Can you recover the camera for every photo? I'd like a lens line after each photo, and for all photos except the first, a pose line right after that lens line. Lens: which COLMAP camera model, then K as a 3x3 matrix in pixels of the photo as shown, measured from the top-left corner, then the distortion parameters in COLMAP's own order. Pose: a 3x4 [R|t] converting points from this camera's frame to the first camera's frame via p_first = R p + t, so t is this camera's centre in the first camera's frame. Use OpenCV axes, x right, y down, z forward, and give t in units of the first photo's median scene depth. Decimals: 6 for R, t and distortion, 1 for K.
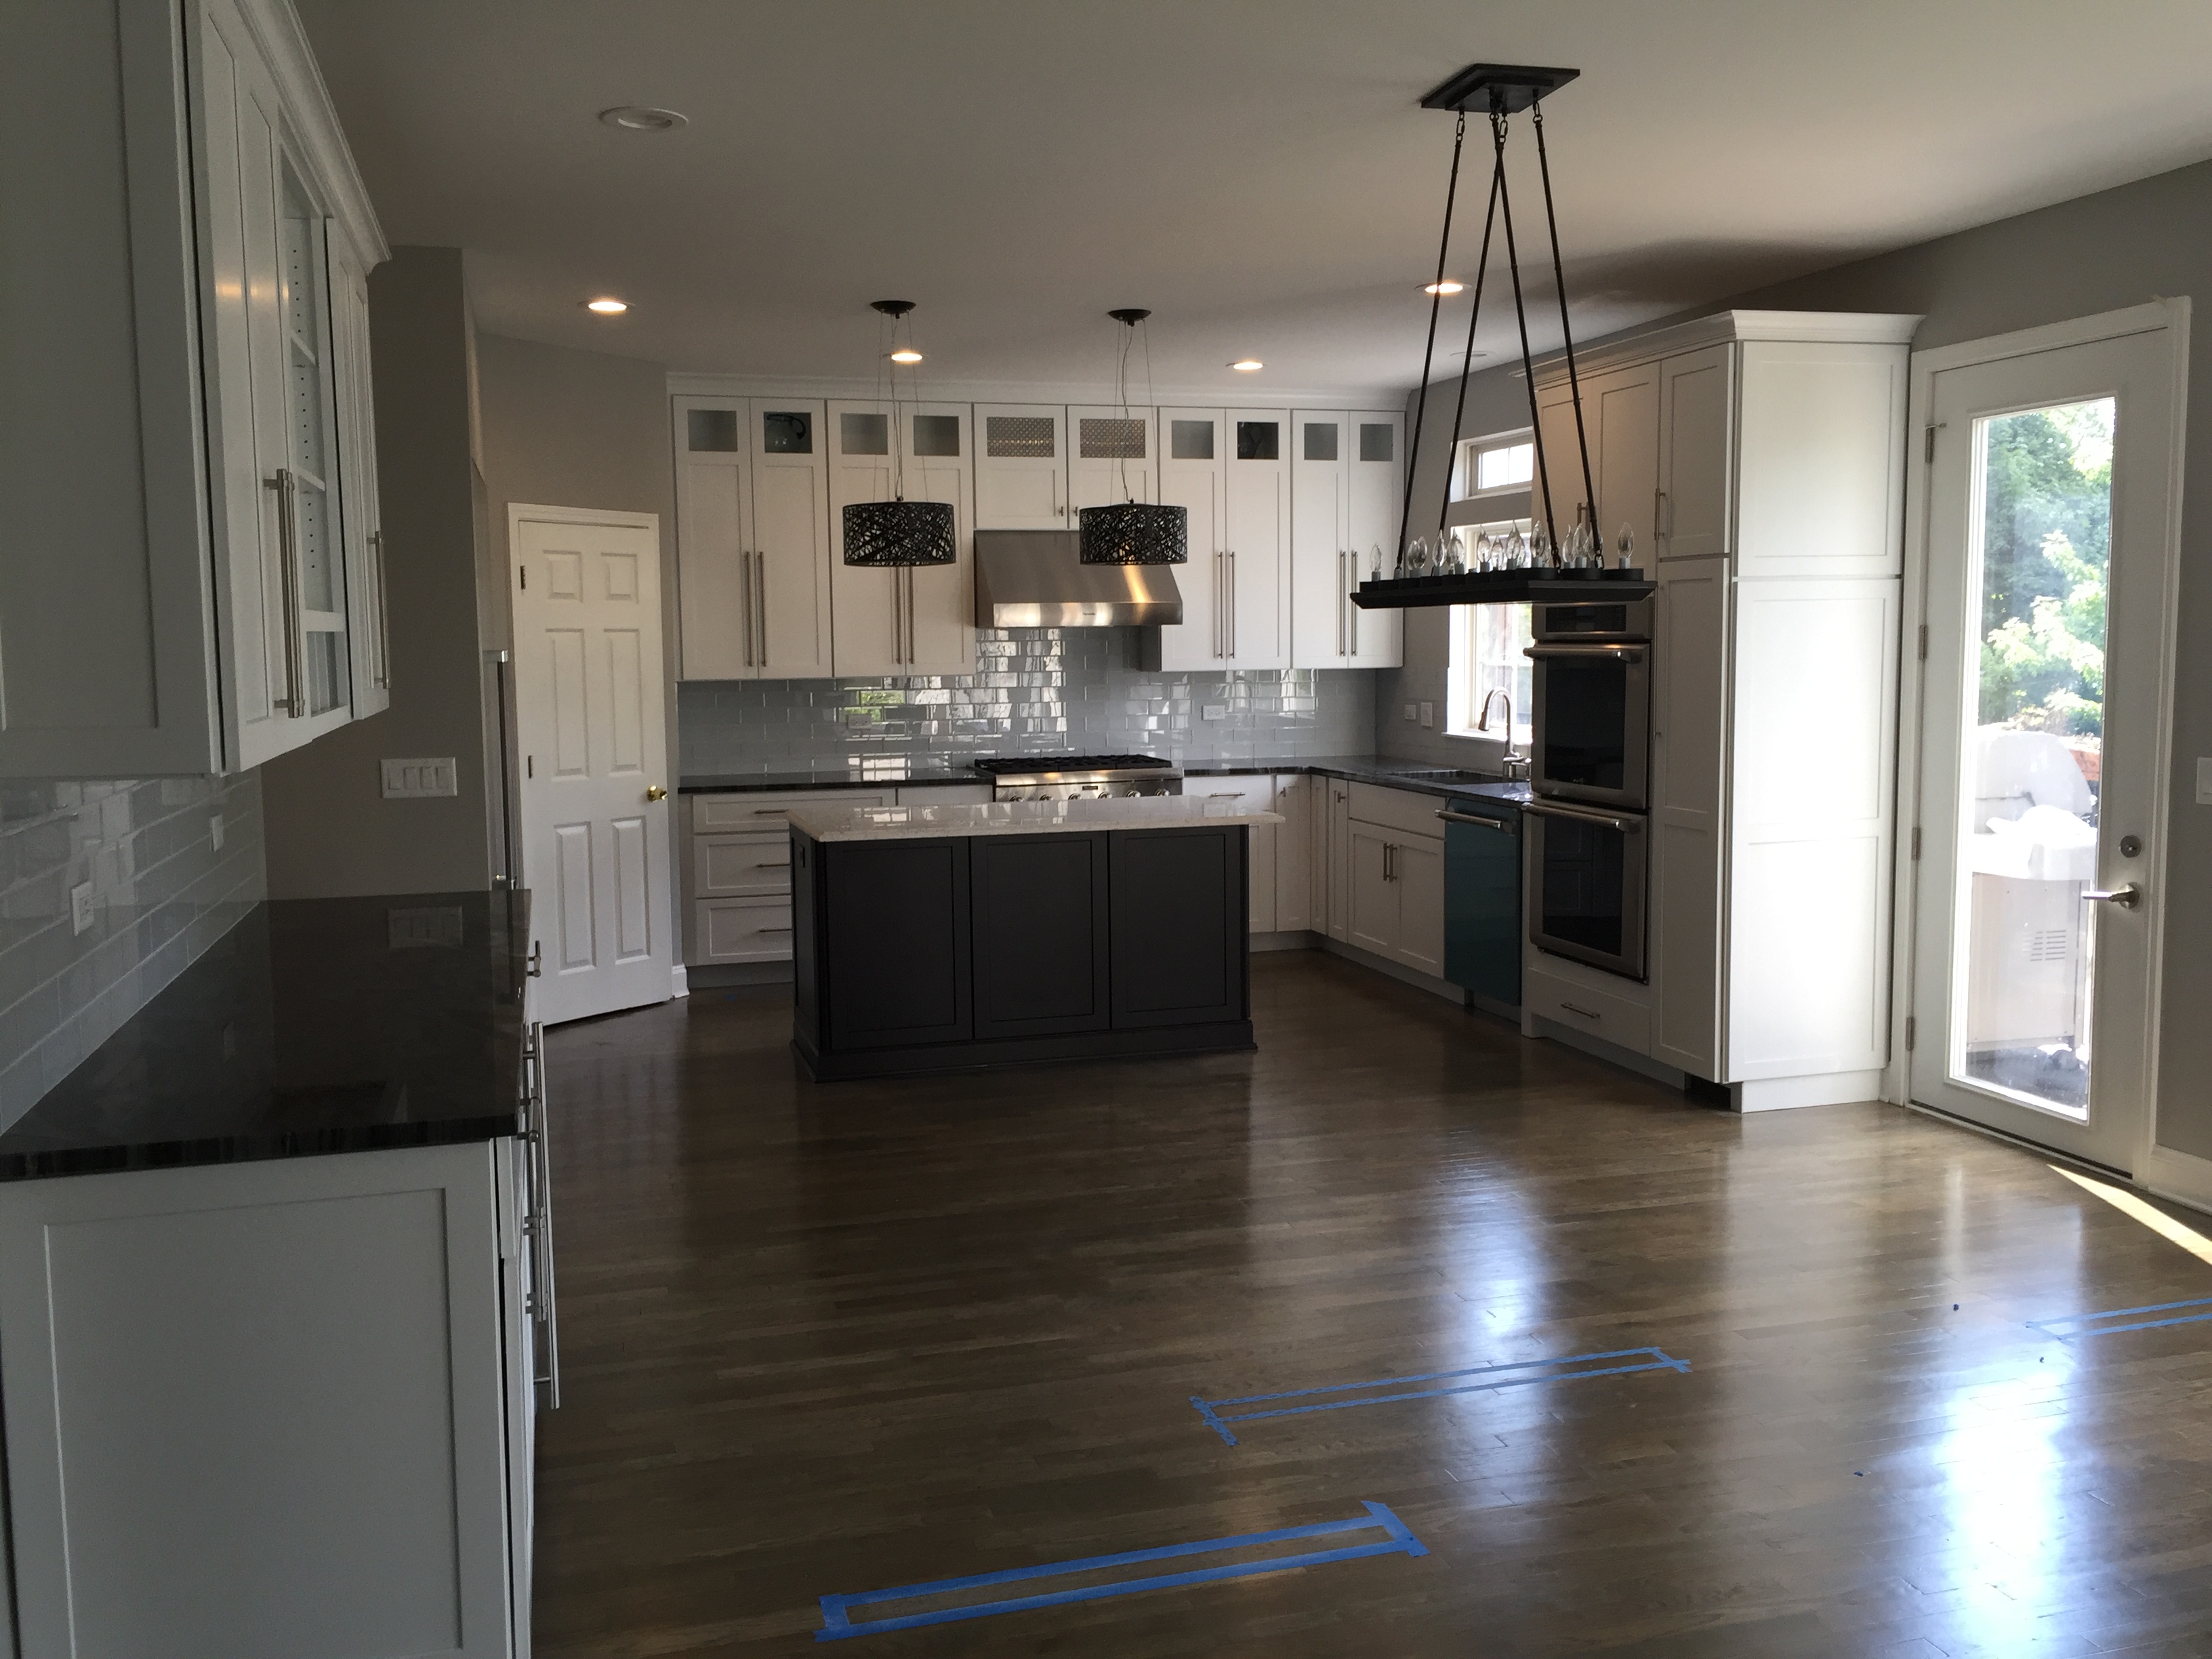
lens RADIAL K [[1891.8, 0, 1106.9], [0, 1891.8, 847.6], [0, 0, 1]] dist [0.076682, -0.094383]
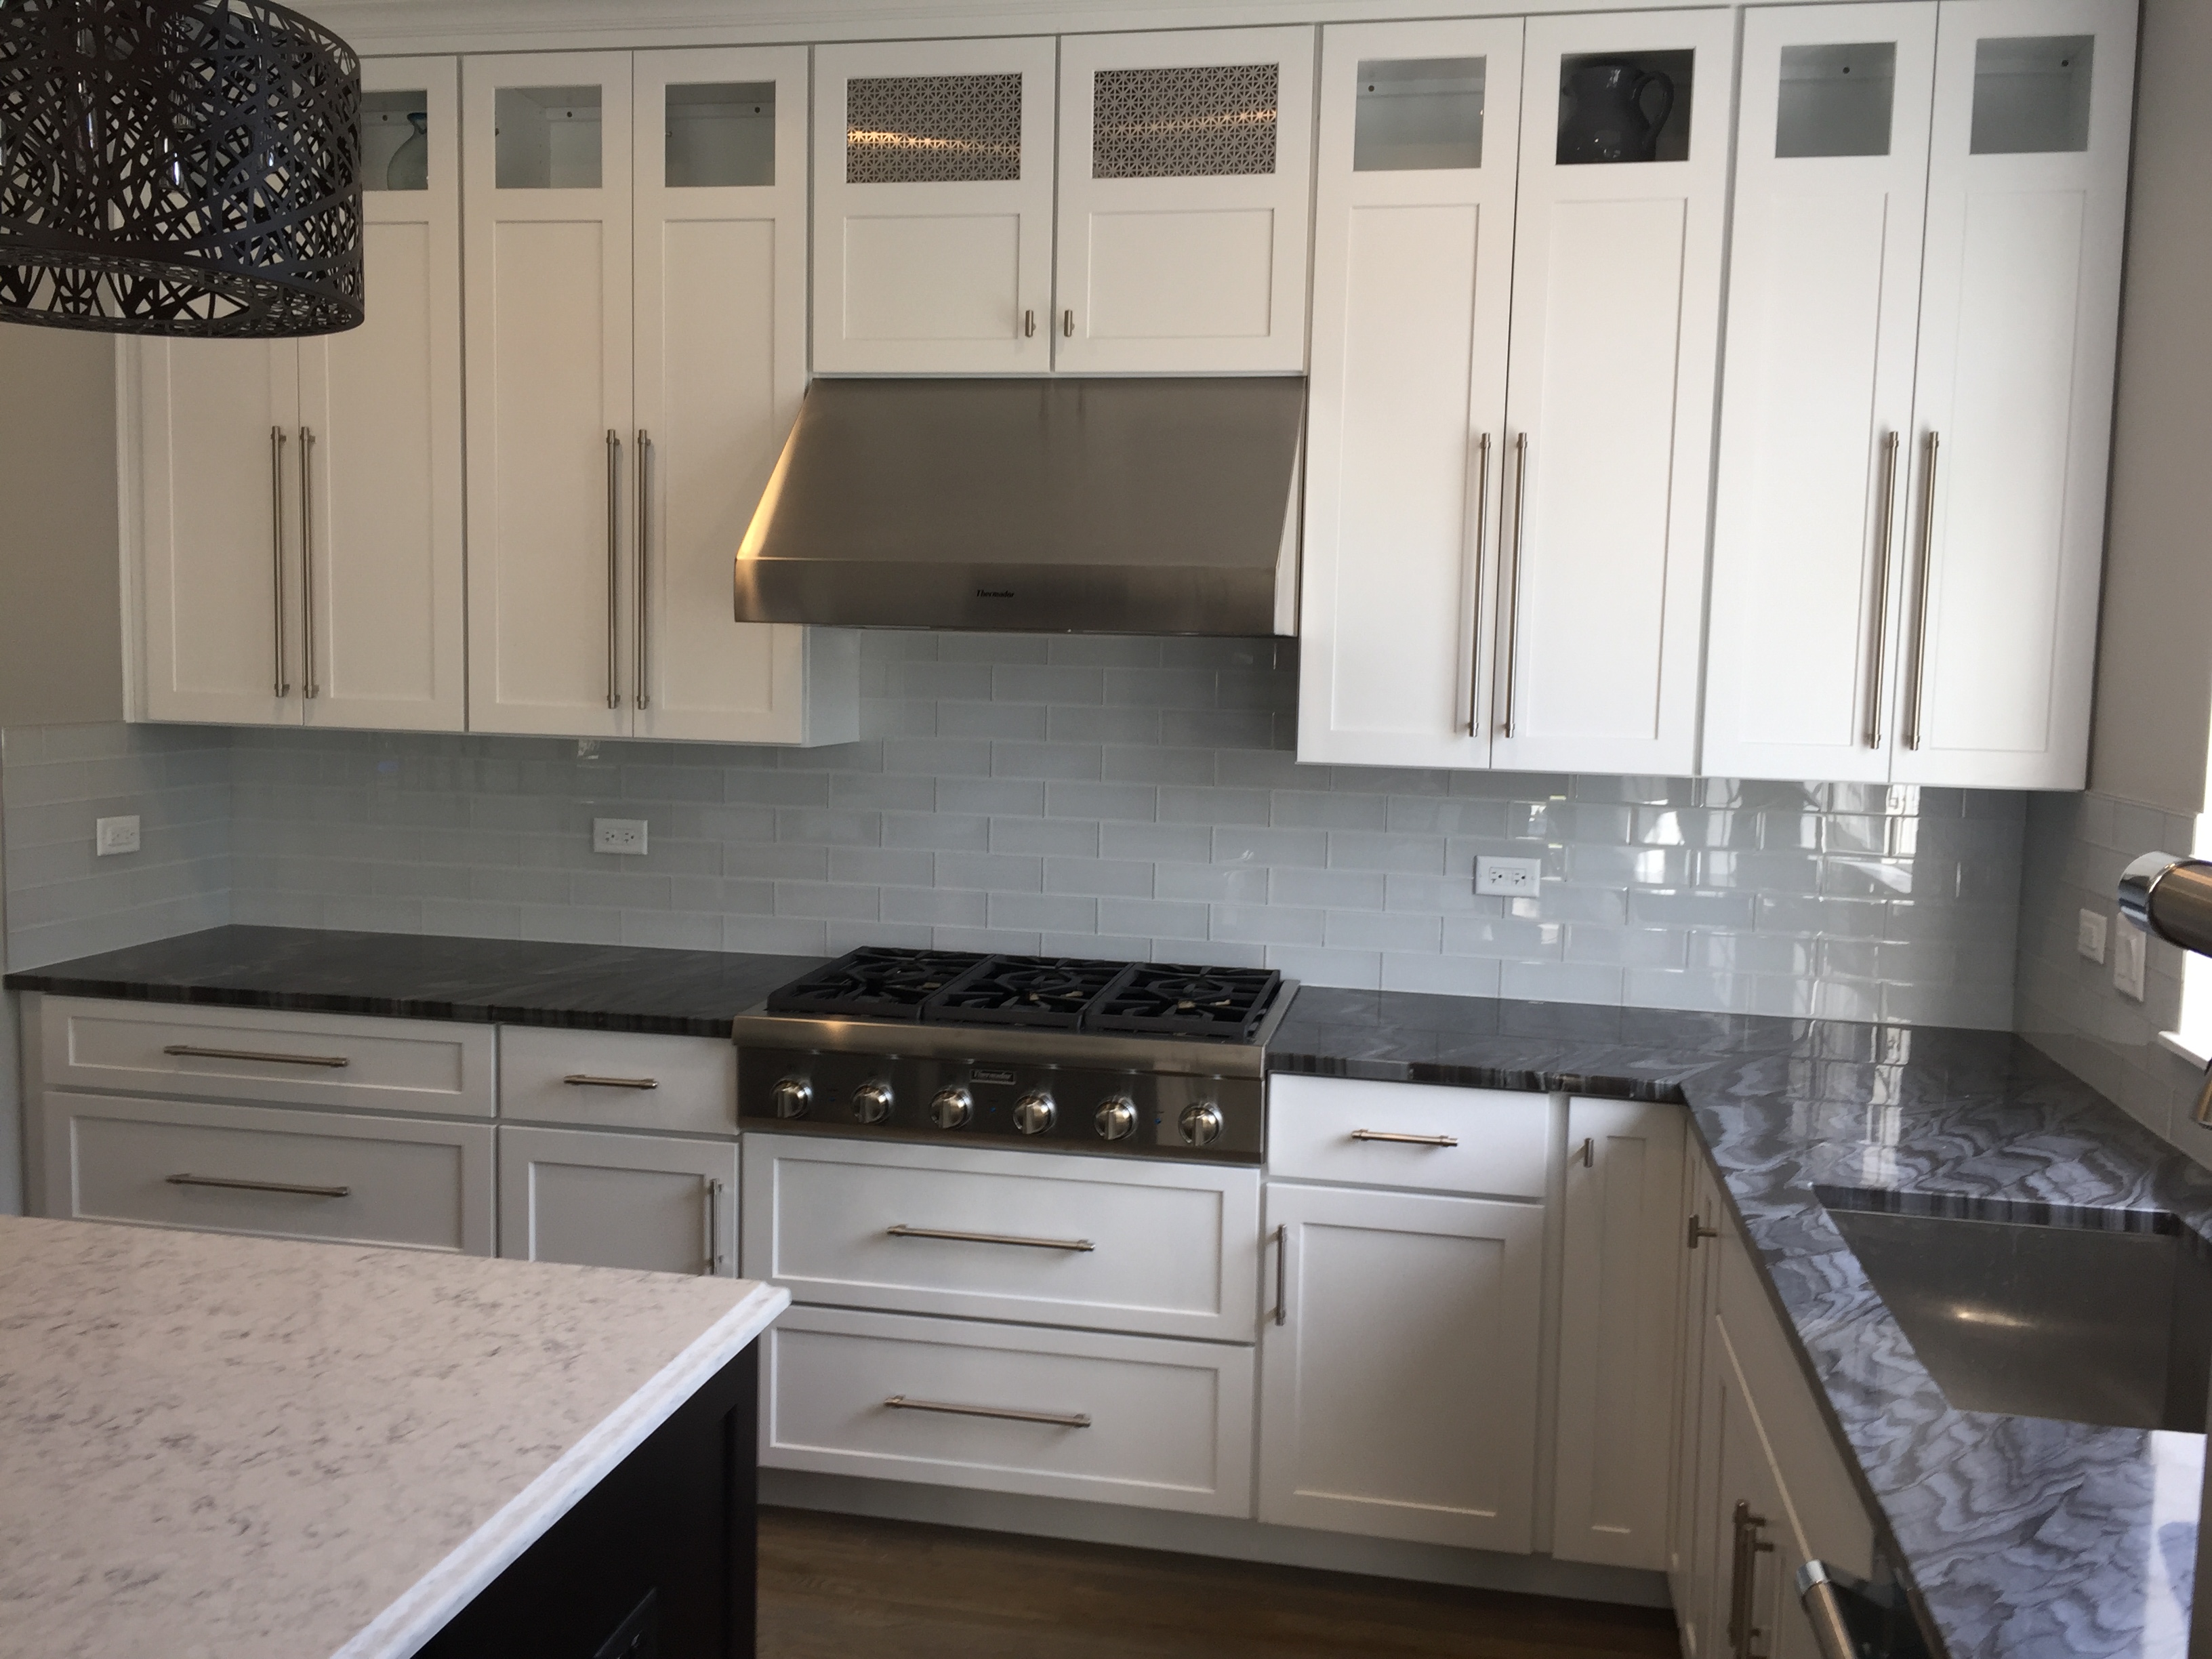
lens RADIAL K [[1818.8, 0, 1113.8], [0, 1818.8, 837.0], [0, 0, 1]] dist [0.032524, -0.020360]
pose [[0.890934, 0.080464, -0.446948, 0.176836], [-0.087407, 0.996160, 0.005104, -0.087927], [0.445643, 0.034519, 0.894545, 0.762569]]
